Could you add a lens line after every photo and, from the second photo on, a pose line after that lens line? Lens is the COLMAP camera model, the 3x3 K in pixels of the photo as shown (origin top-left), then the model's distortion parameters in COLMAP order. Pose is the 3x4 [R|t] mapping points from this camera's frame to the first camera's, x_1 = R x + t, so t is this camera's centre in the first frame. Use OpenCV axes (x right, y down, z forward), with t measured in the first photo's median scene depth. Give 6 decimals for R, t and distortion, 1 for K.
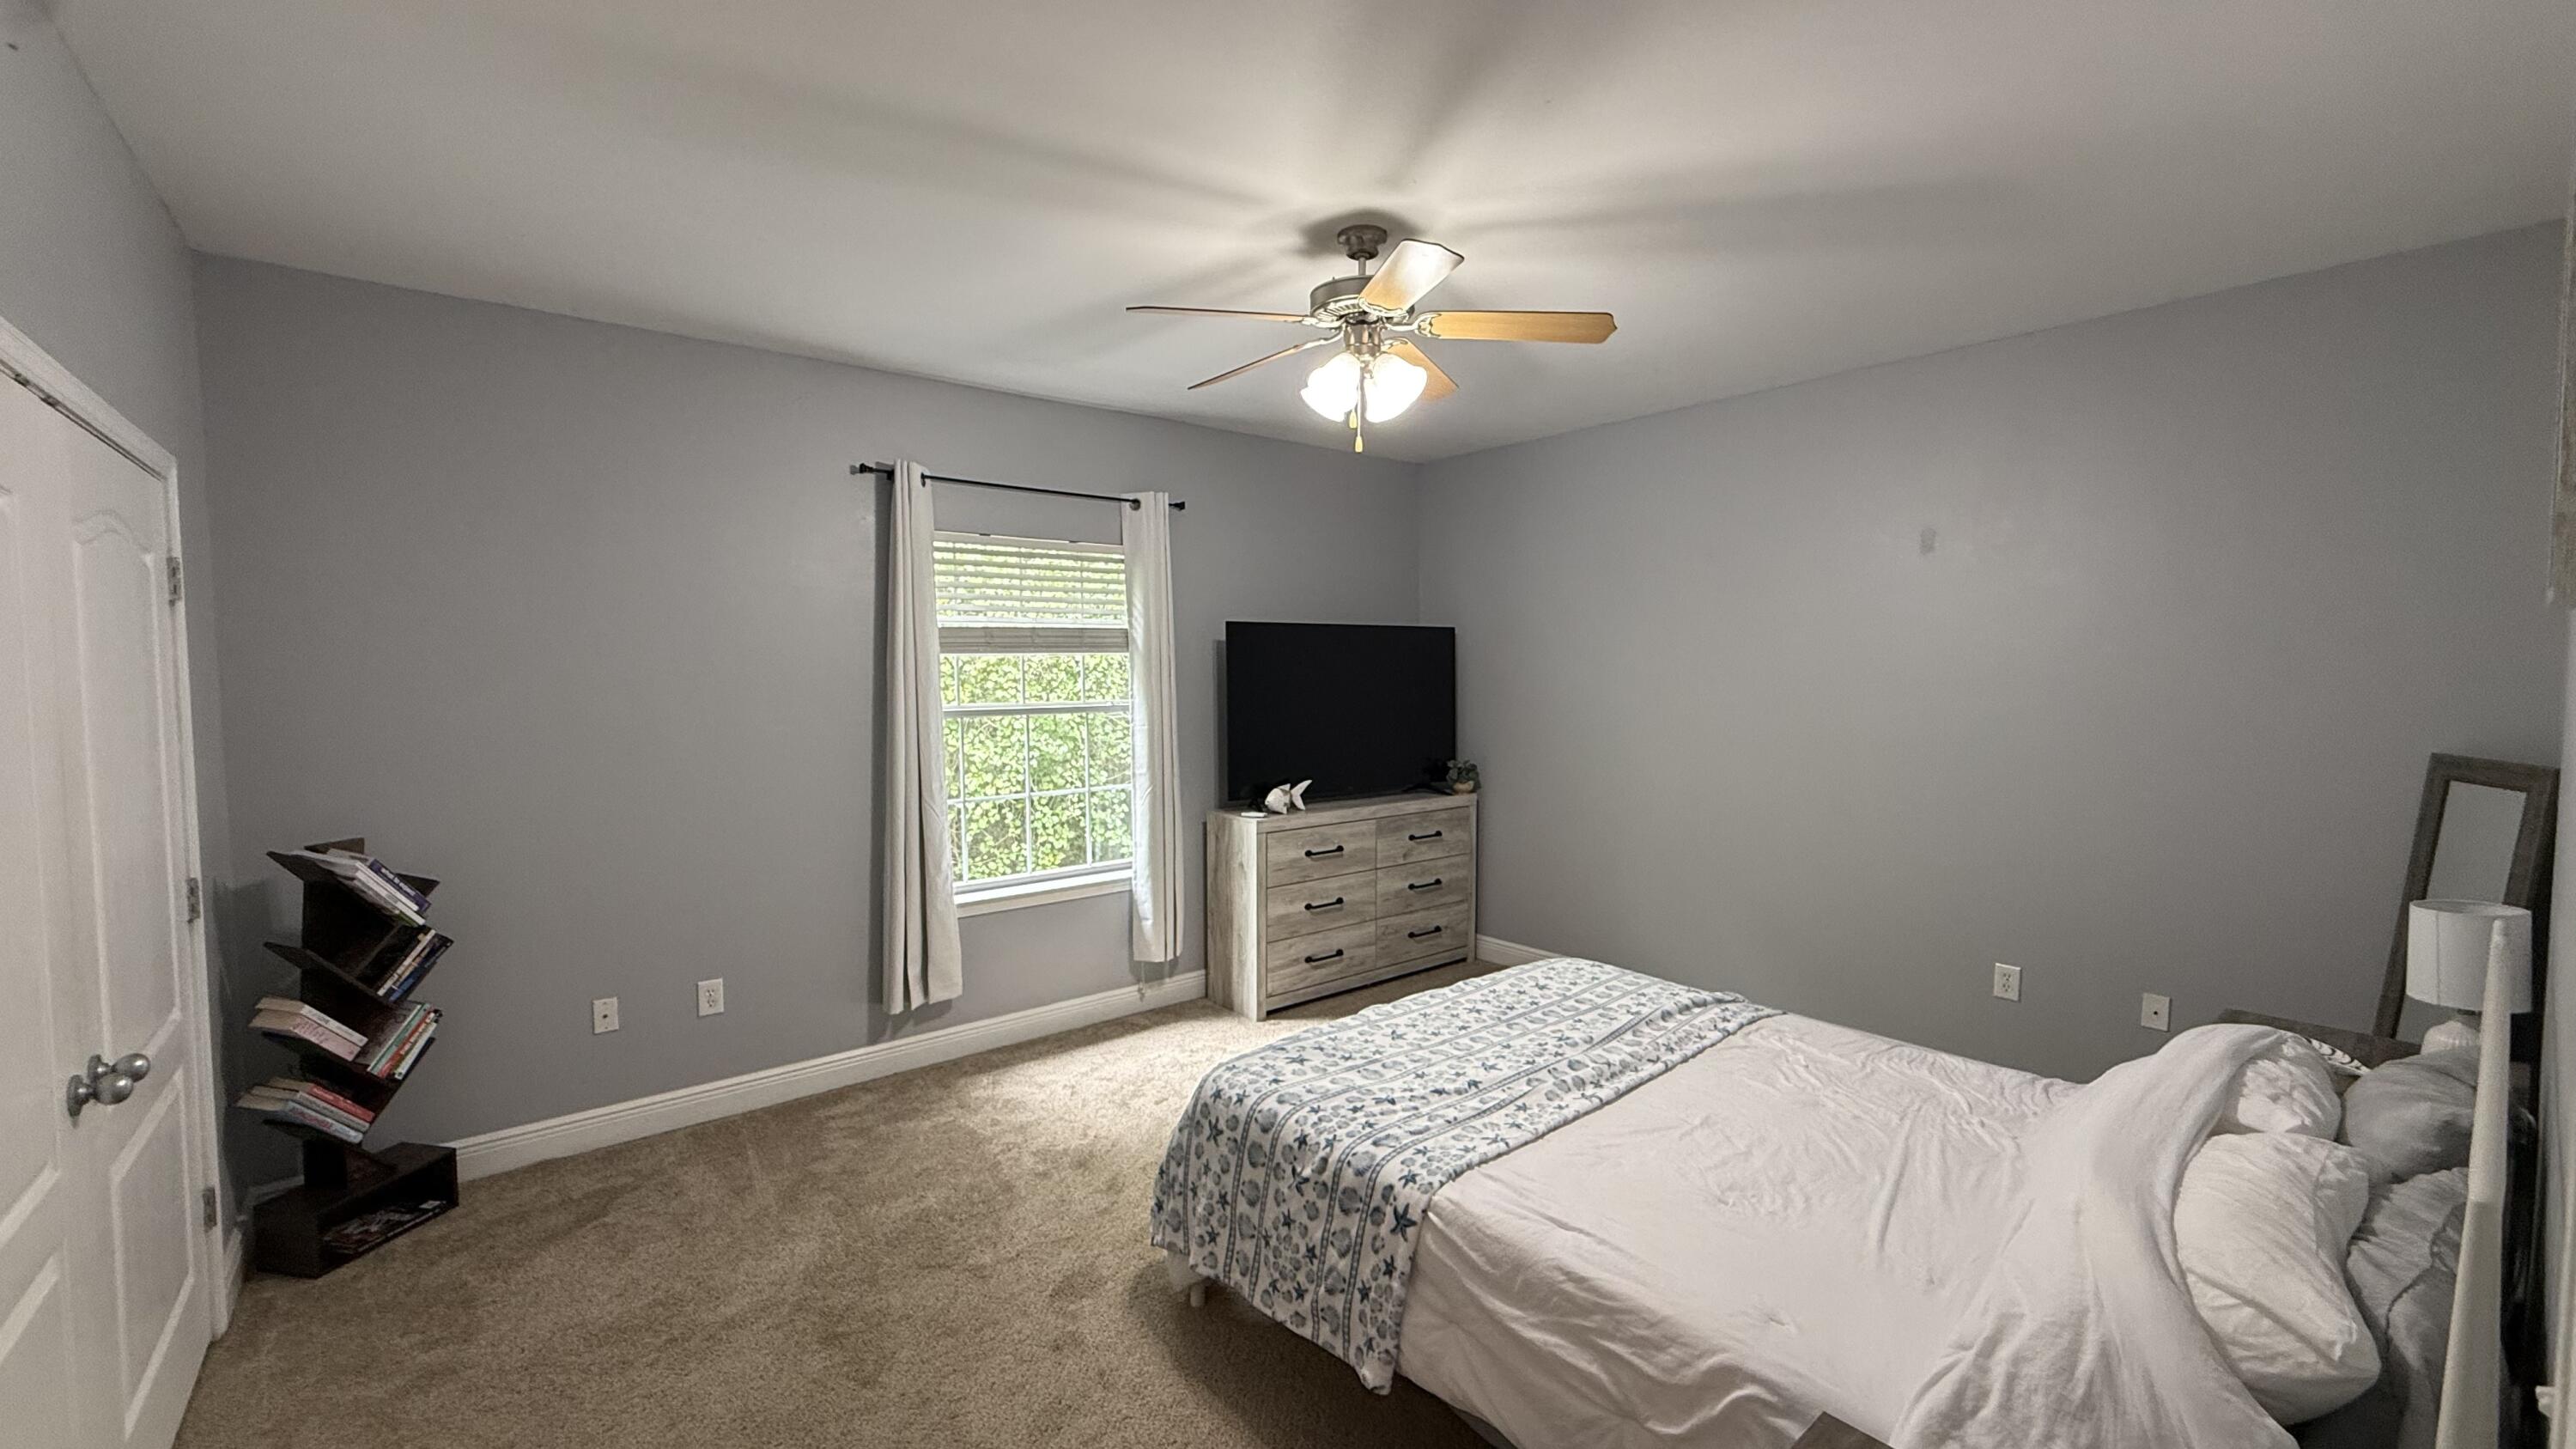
lens RADIAL K [[1030.3, 0, 1283.9], [0, 1030.3, 729.0], [0, 0, 1]] dist [0.000536, -0.000056]
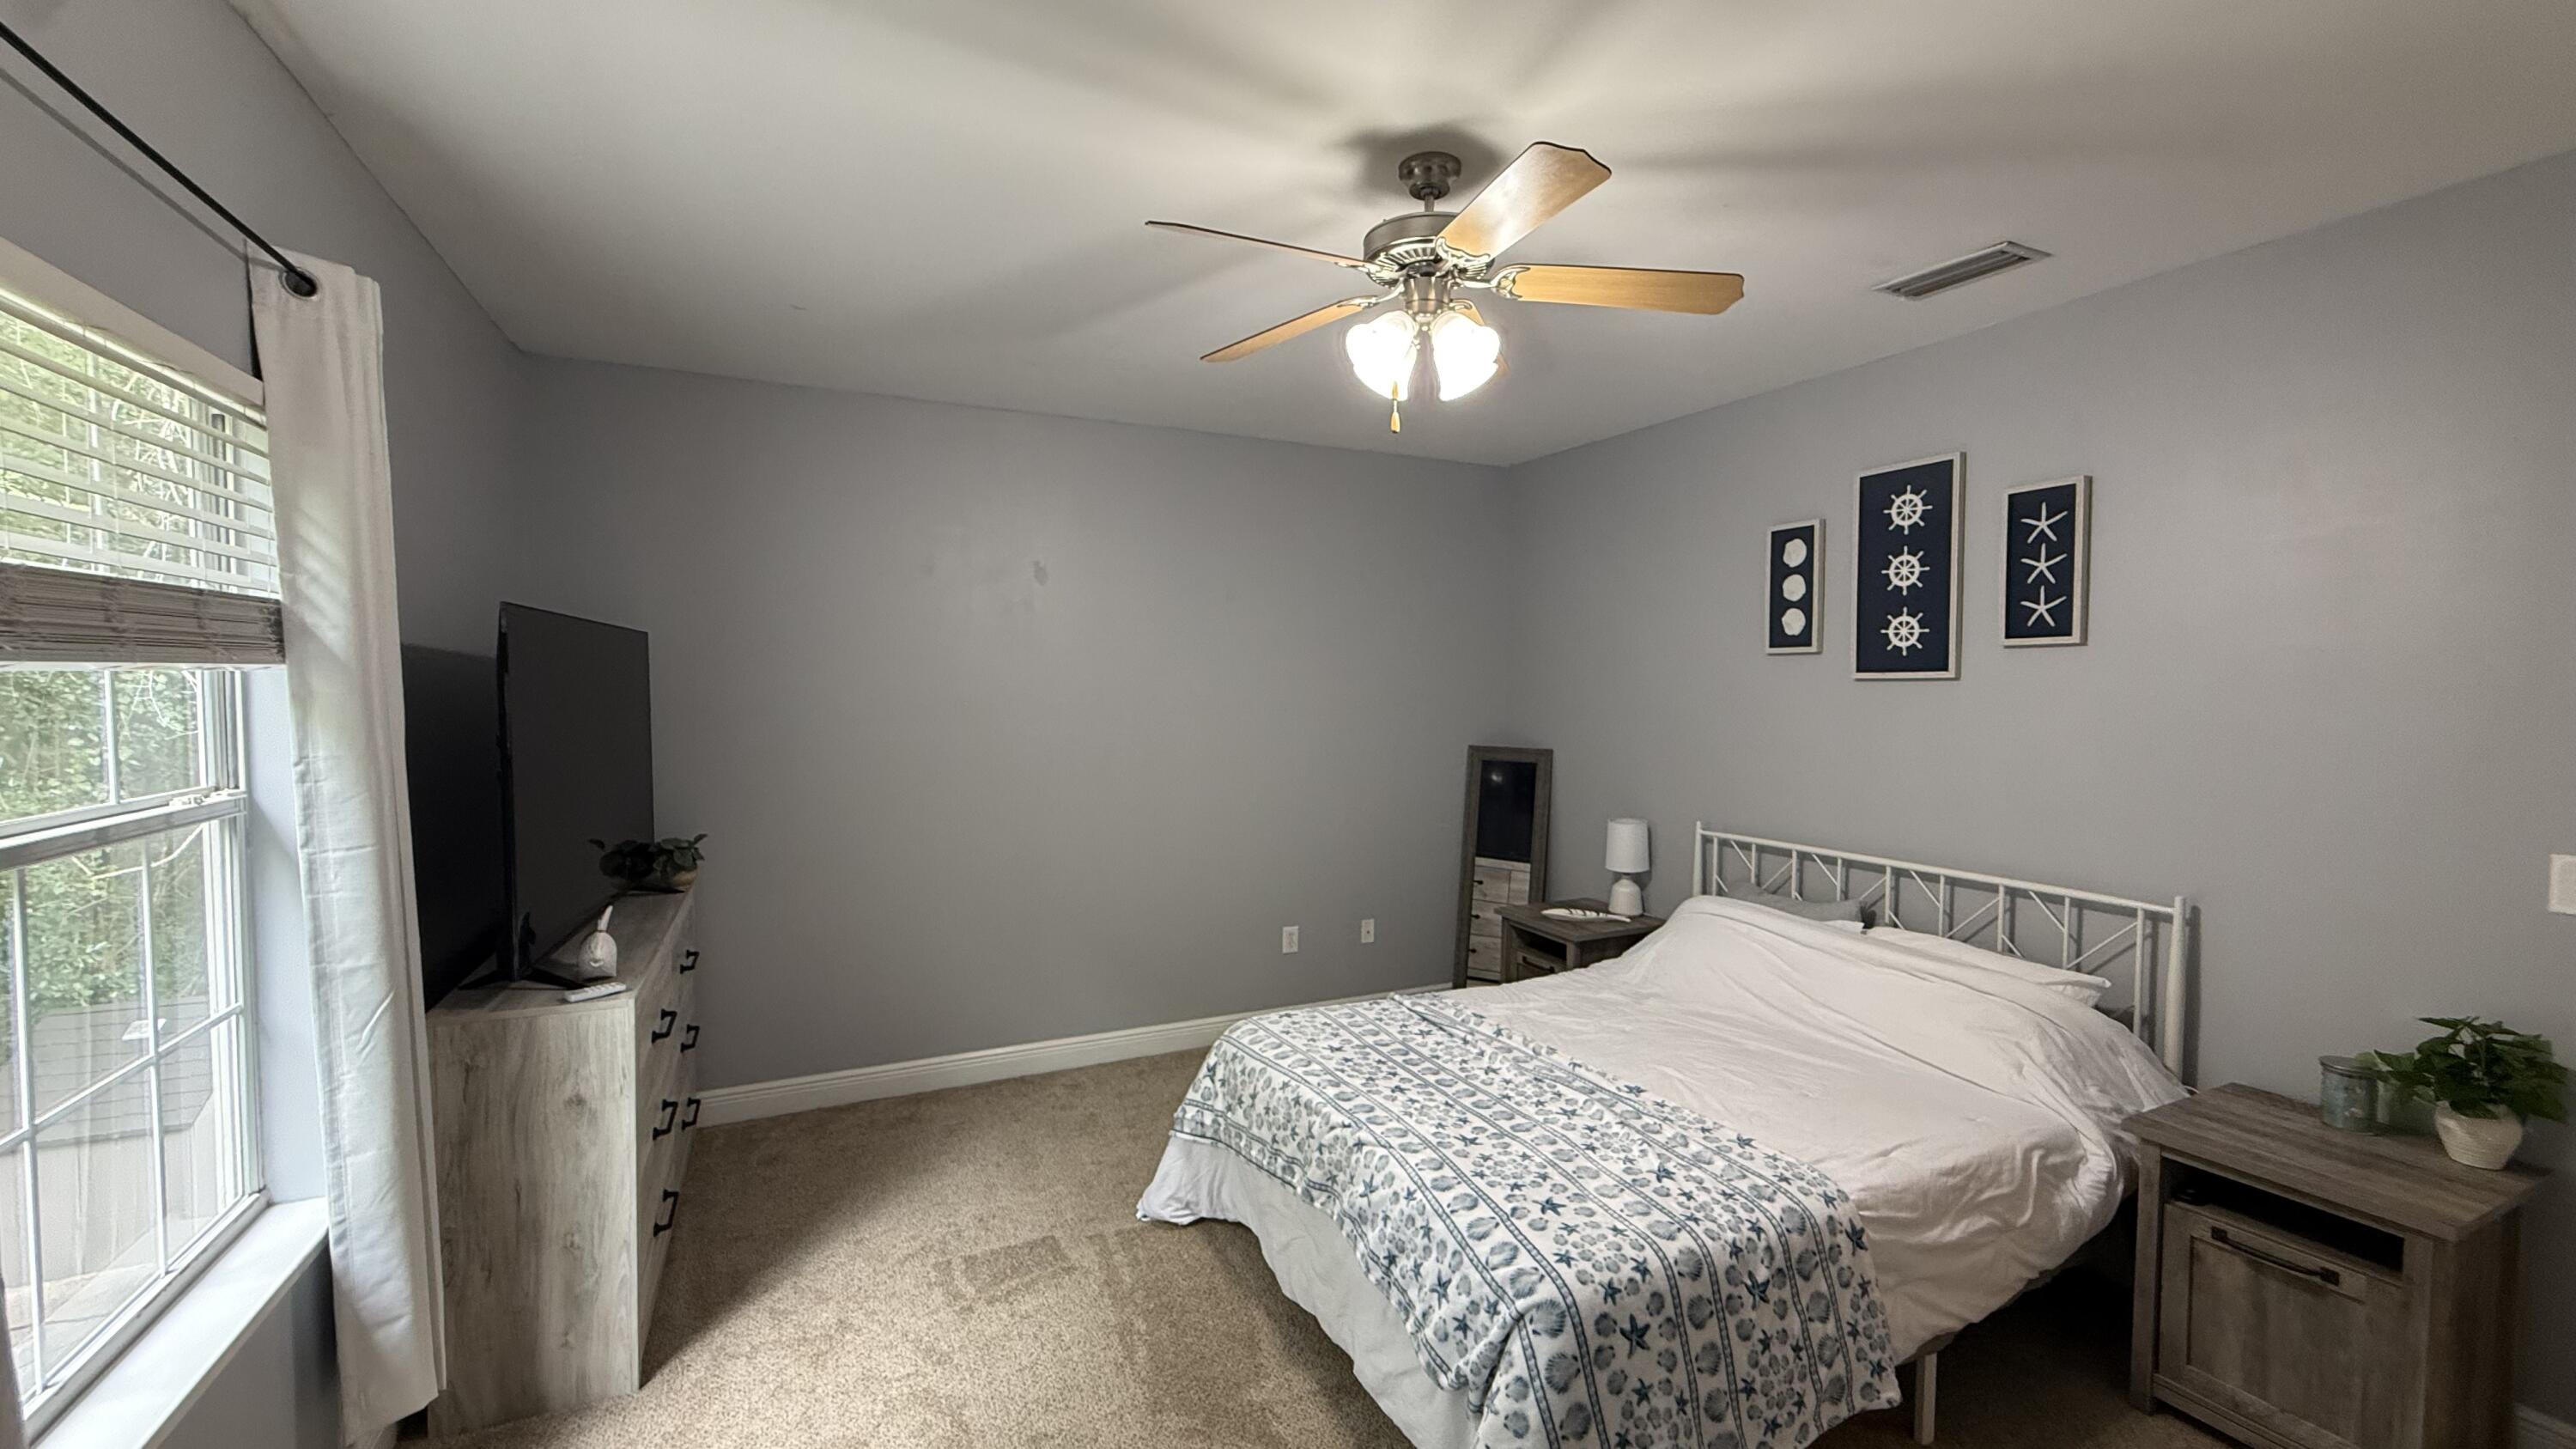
lens RADIAL K [[1030.3, 0, 1283.9], [0, 1030.3, 729.0], [0, 0, 1]] dist [0.000536, -0.000056]
pose [[0.238477, -0.034941, 0.970519, -0.754050], [0.052580, 0.998351, 0.023023, -0.067935], [-0.969724, 0.045539, 0.239921, 0.951144]]
